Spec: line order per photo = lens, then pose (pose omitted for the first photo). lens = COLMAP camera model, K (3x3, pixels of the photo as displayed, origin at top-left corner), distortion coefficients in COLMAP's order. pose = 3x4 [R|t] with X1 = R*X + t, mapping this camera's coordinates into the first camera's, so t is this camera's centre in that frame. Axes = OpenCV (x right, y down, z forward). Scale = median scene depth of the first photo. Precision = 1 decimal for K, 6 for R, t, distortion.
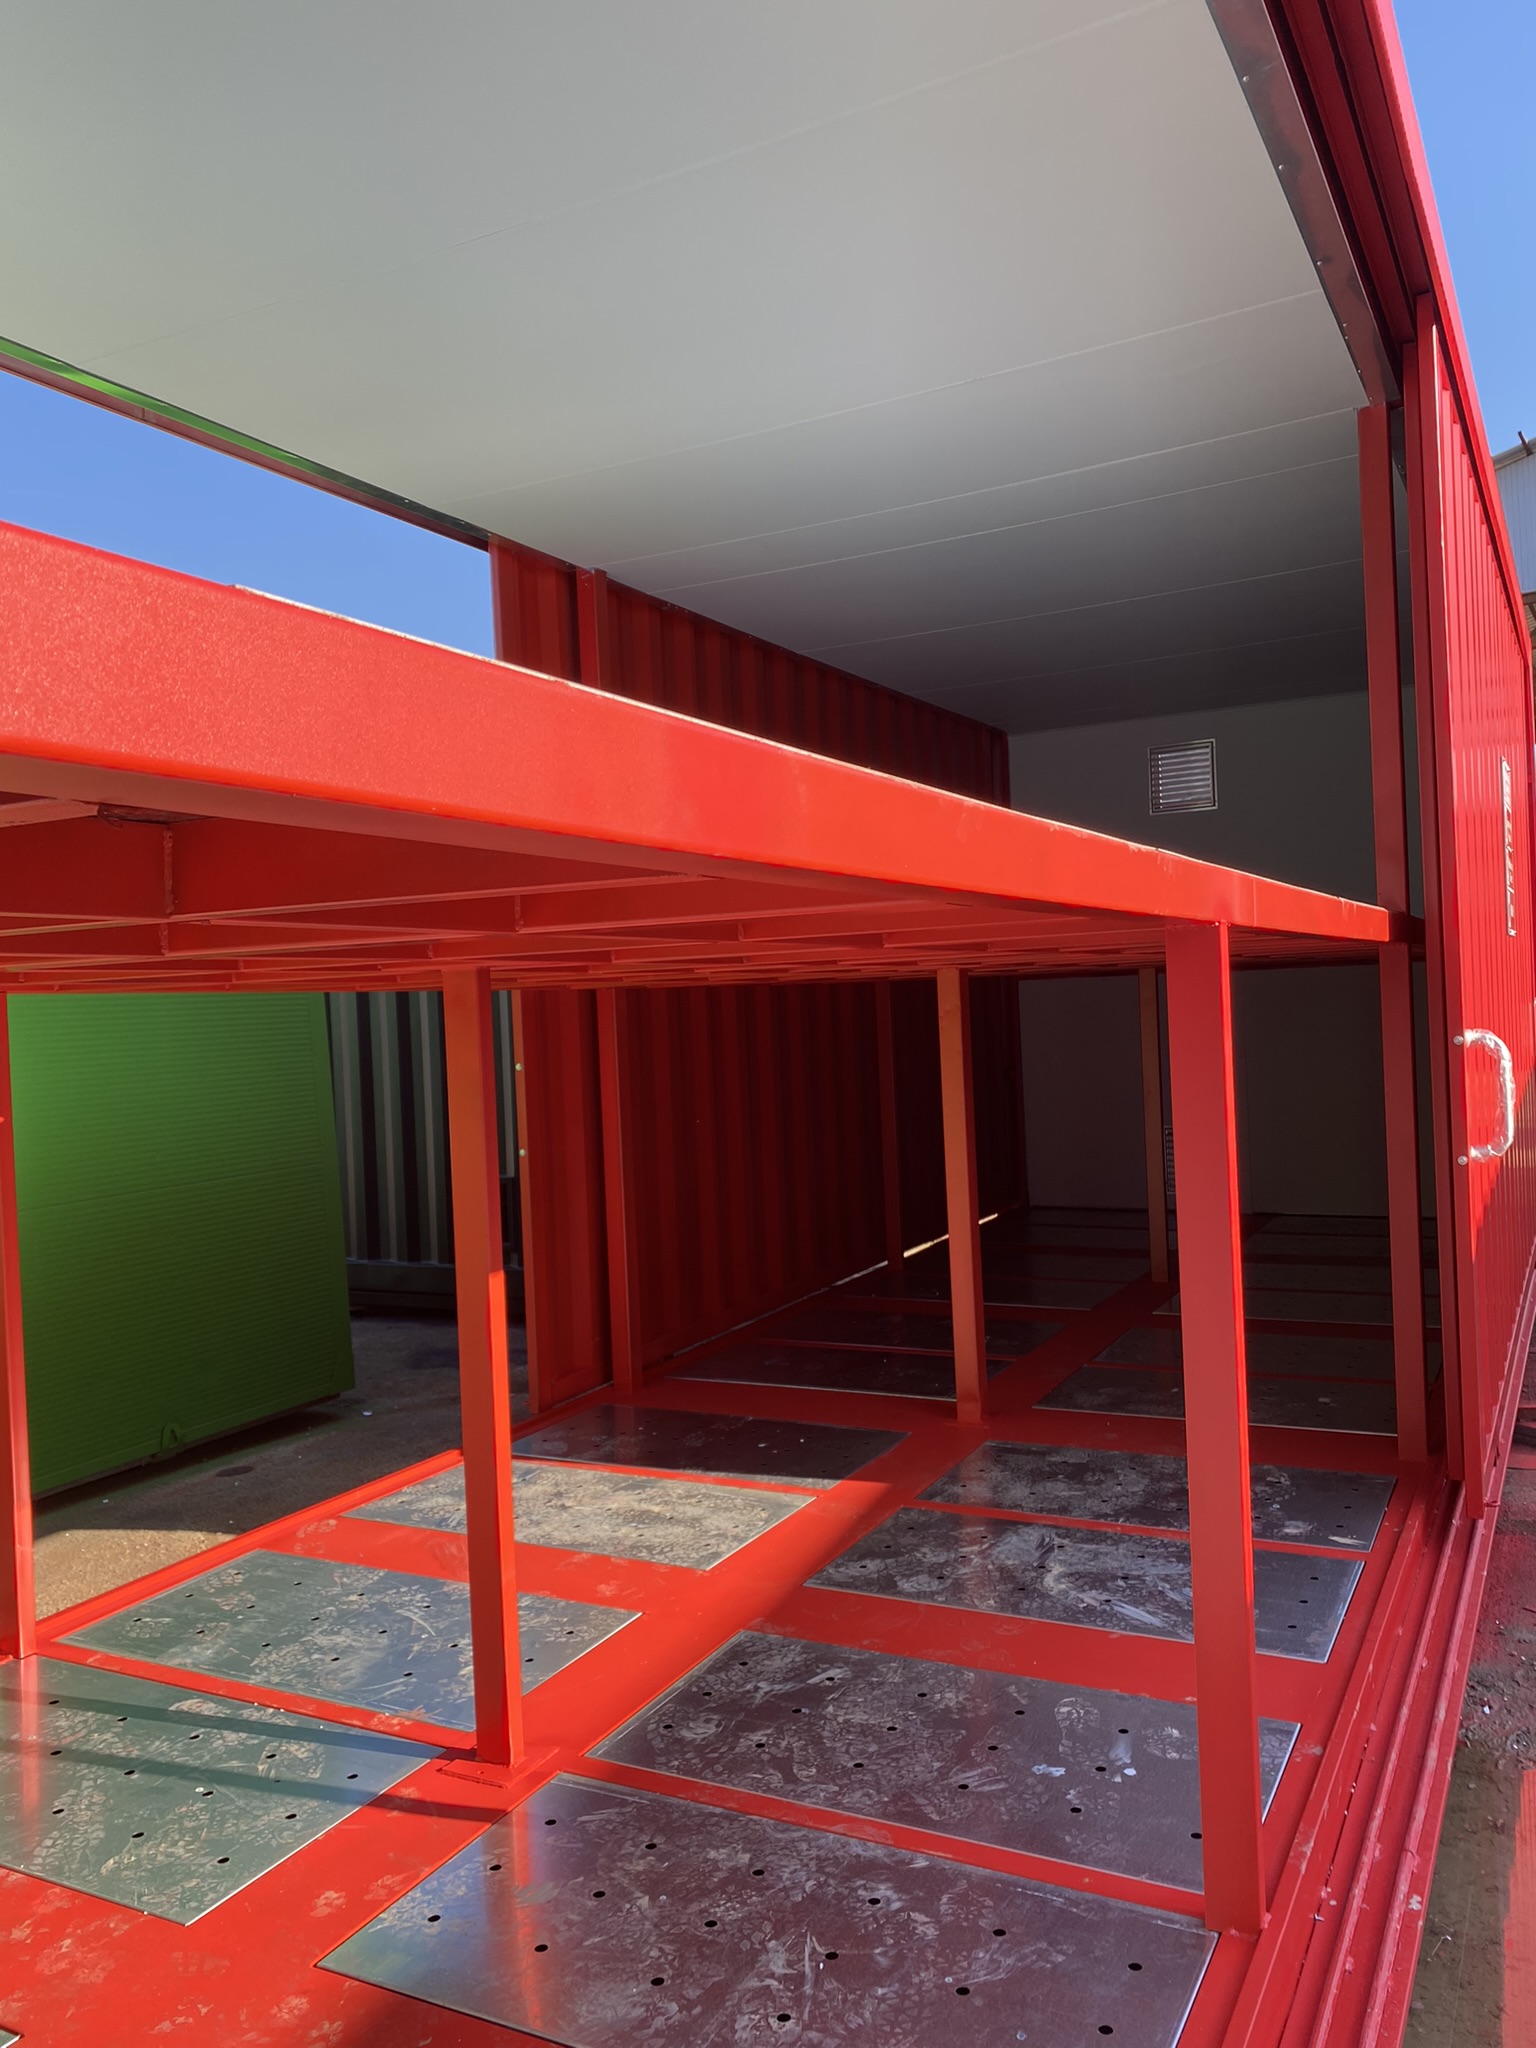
lens RADIAL K [[1552.0, 0, 786.0], [0, 1552.0, 1012.5], [0, 0, 1]] dist [-0.048006, -0.004283]
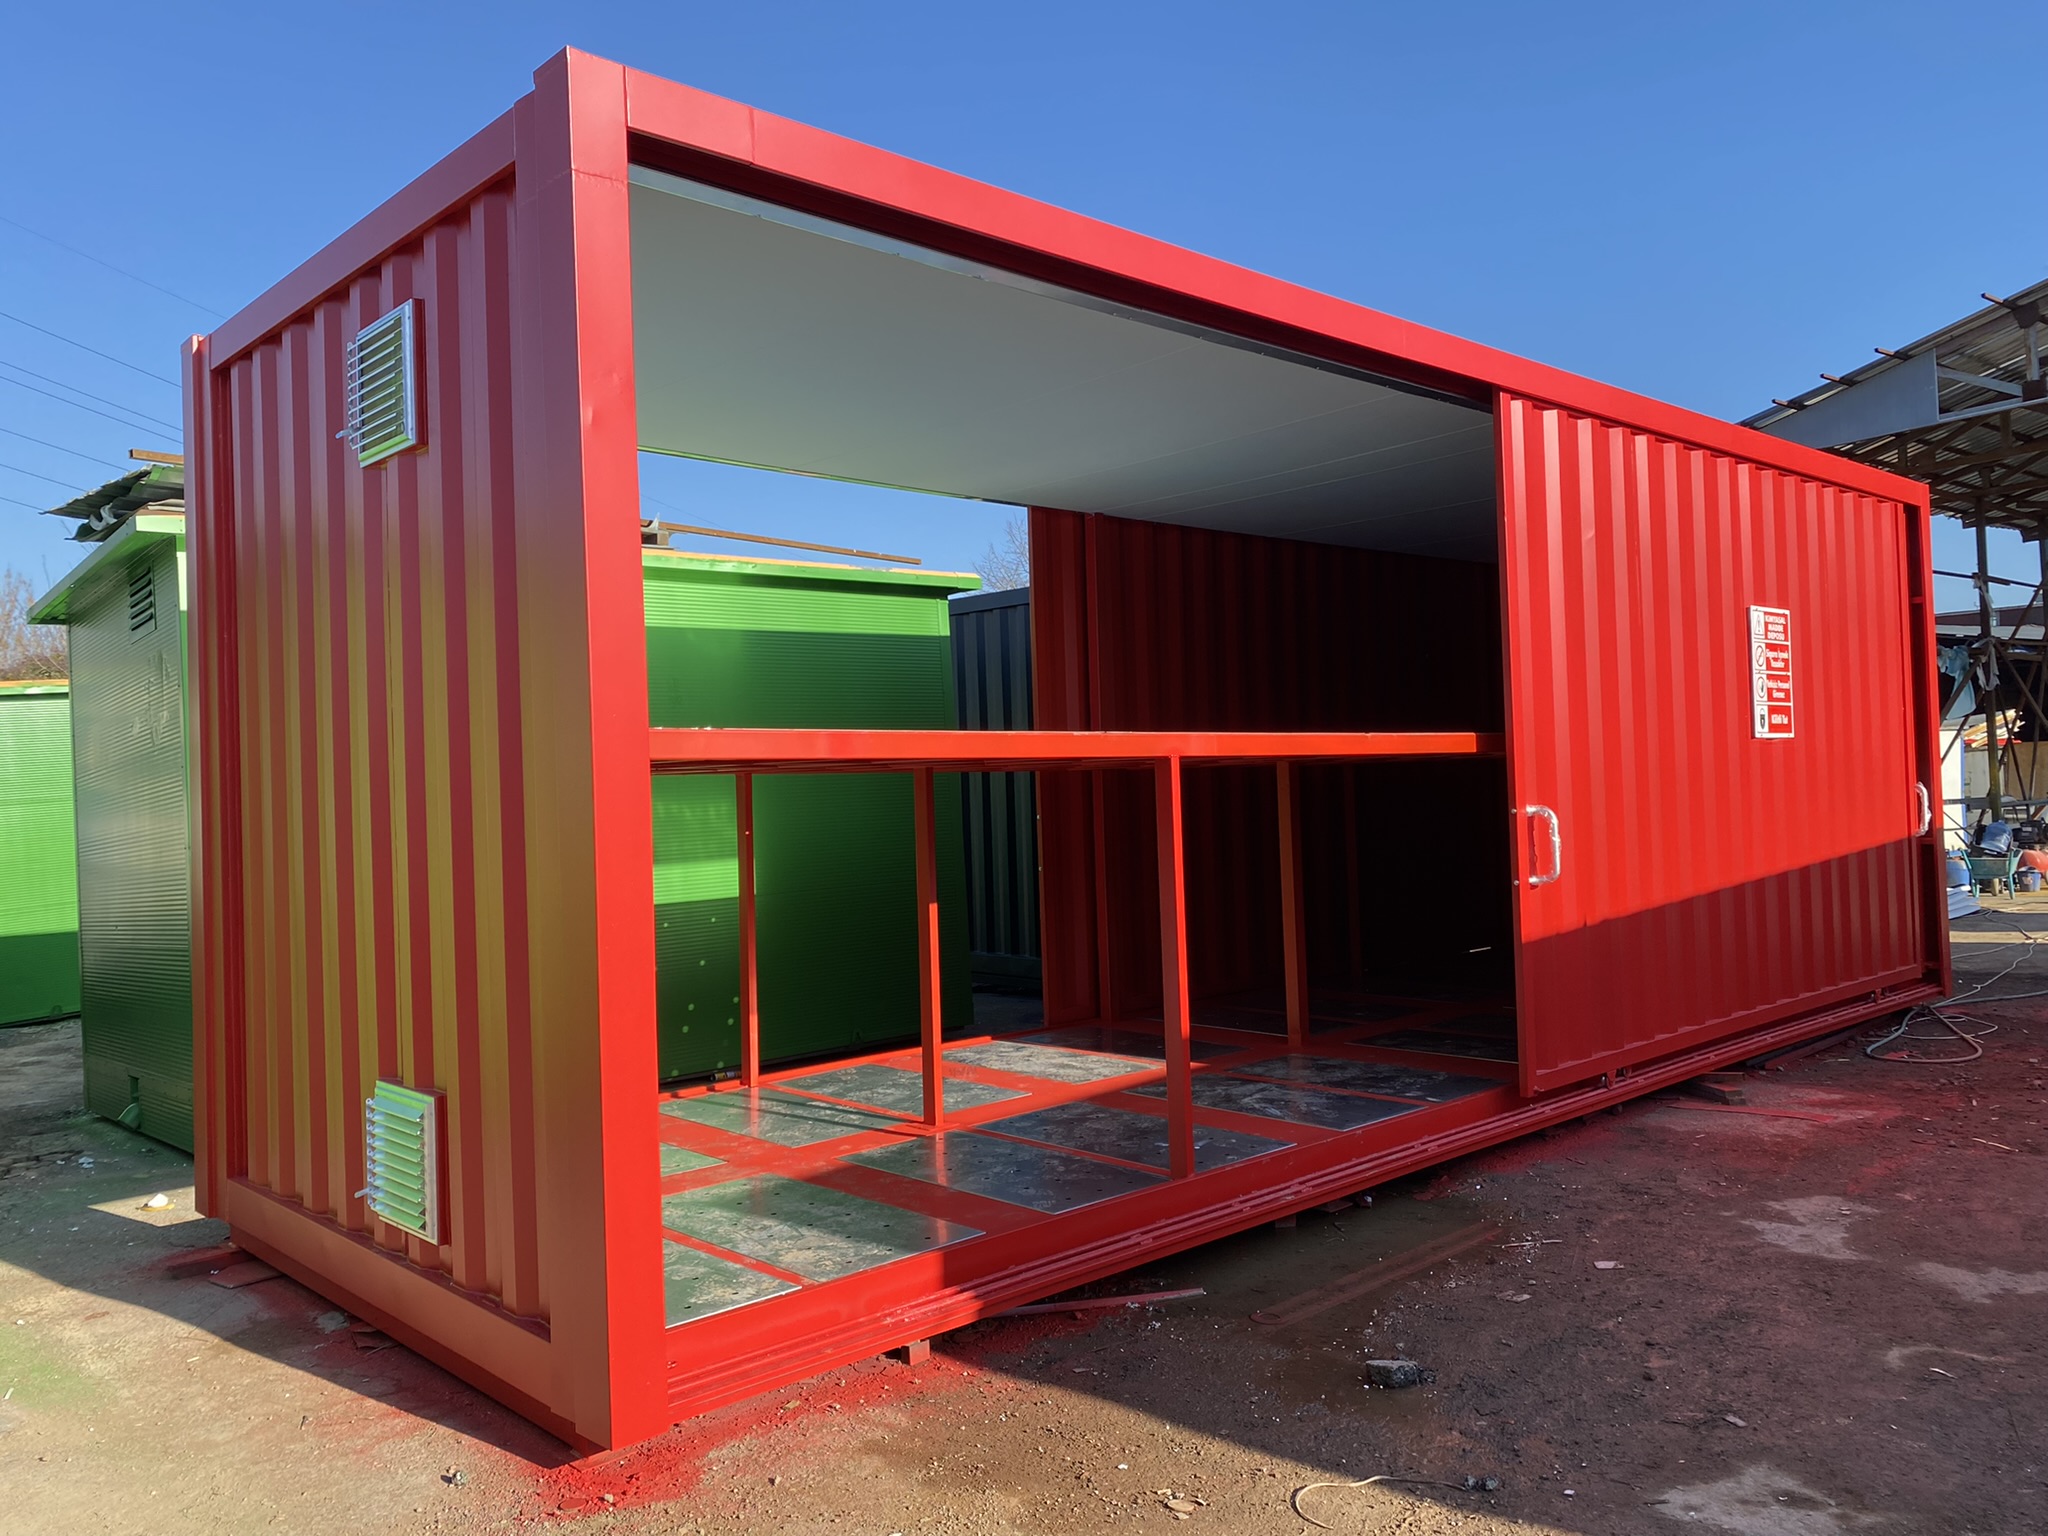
lens RADIAL K [[1552.0, 0, 1014.6], [0, 1552.0, 764.6], [0, 0, 1]] dist [-0.048006, -0.004283]
pose [[0.942842, 0.006124, -0.333183, 0.475392], [-0.010652, 0.999874, -0.011764, -0.008036], [0.333069, 0.014640, 0.942789, -0.778067]]
